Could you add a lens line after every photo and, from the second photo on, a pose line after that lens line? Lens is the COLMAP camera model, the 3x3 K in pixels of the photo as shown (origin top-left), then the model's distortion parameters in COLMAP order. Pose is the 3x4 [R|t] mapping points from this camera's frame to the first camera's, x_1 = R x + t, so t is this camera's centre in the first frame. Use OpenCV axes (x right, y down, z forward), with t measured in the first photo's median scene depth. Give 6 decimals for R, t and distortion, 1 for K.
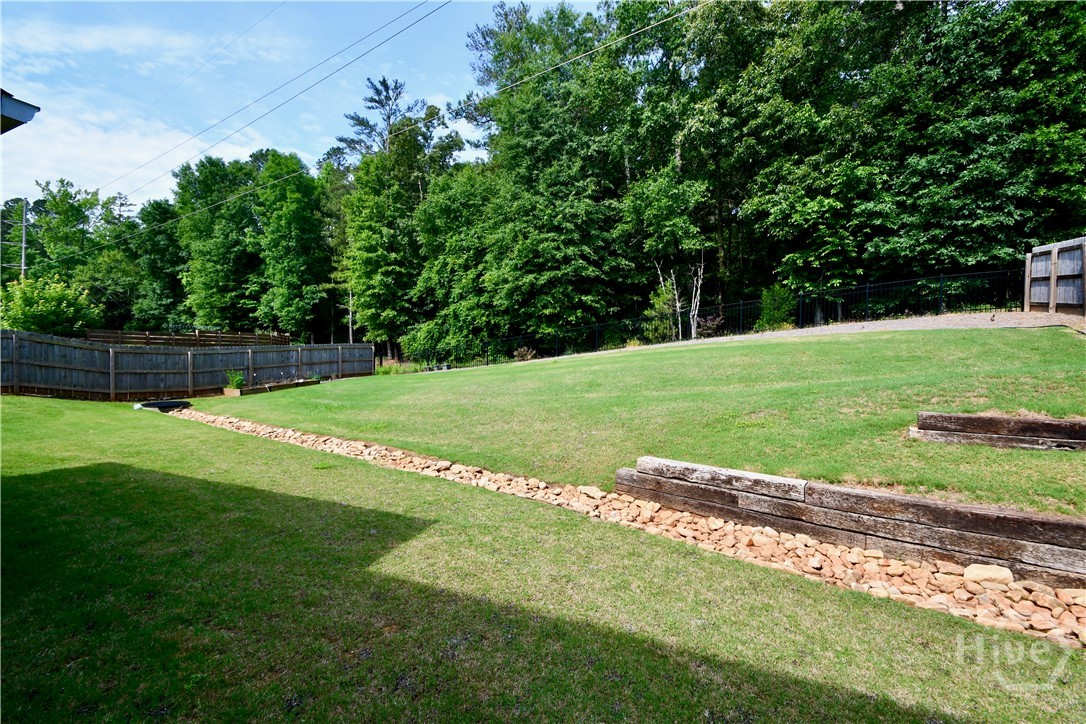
lens RADIAL K [[473.8, 0, 534.6], [0, 473.8, 364.6], [0, 0, 1]] dist [0.012571, -0.014689]
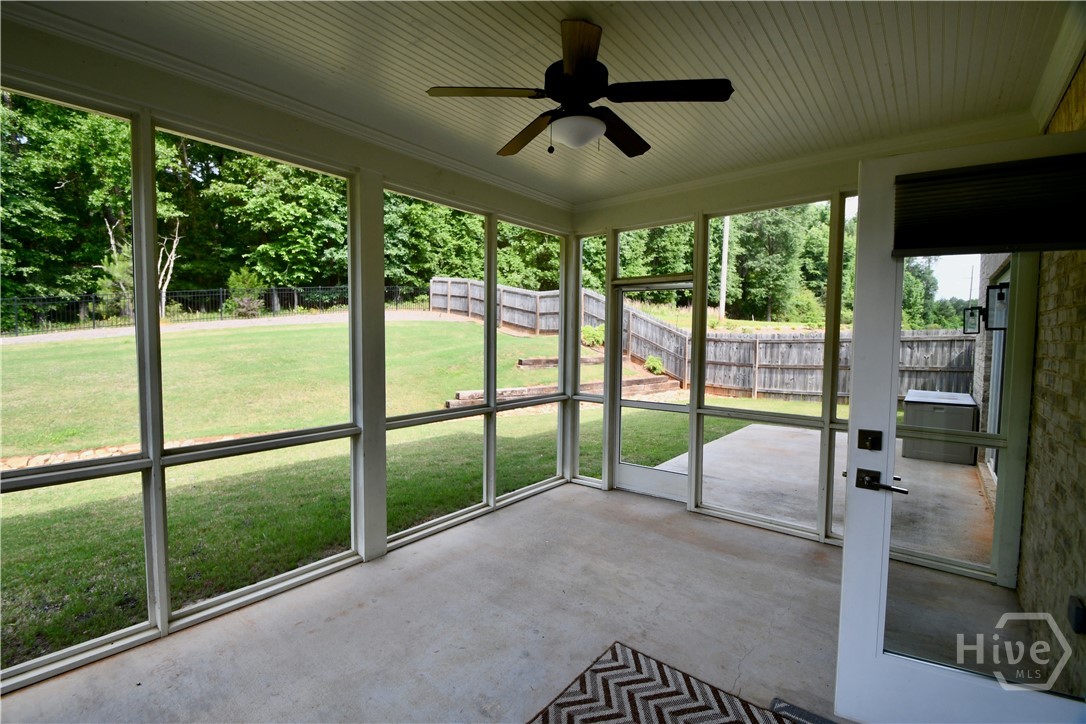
lens RADIAL K [[473.8, 0, 534.6], [0, 473.8, 364.6], [0, 0, 1]] dist [0.012571, -0.014689]
pose [[0.275633, -0.061148, 0.959316, -0.434374], [0.011184, 0.998111, 0.060407, -0.006431], [-0.961198, -0.005921, 0.275797, 0.059845]]
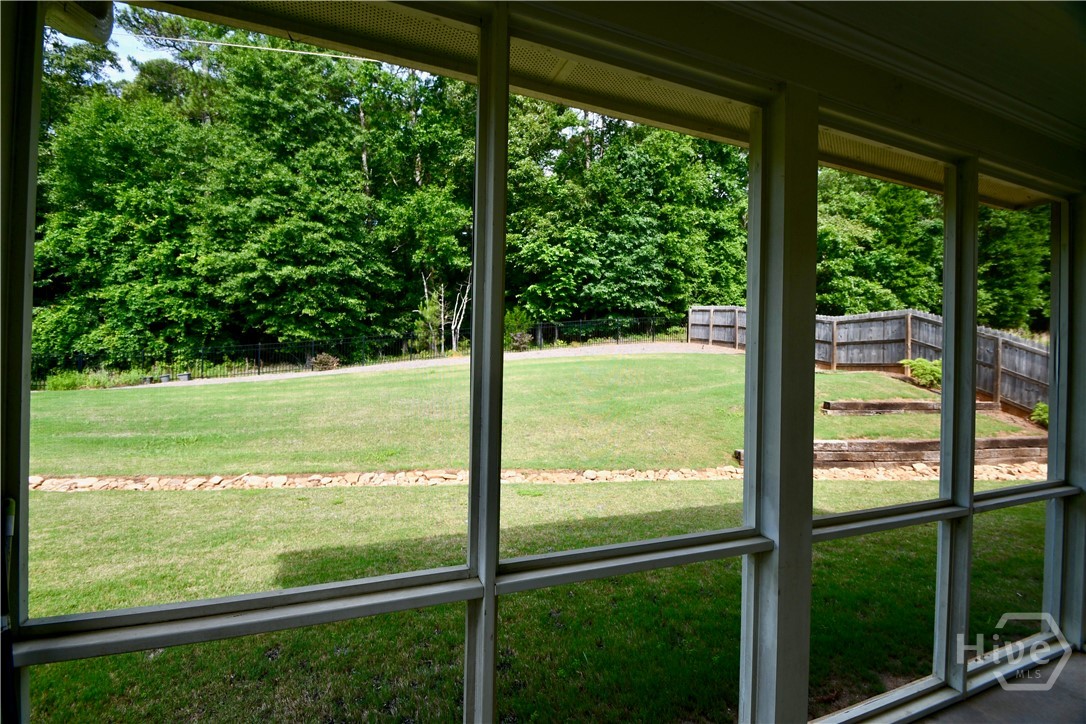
lens RADIAL K [[475.7, 0, 534.5], [0, 475.7, 362.2], [0, 0, 1]] dist [0.022220, -0.021655]
pose [[0.697035, 0.012924, 0.716921, -0.393737], [-0.001267, 0.999858, -0.016792, -0.007618], [-0.717036, 0.010796, 0.696952, 0.129897]]
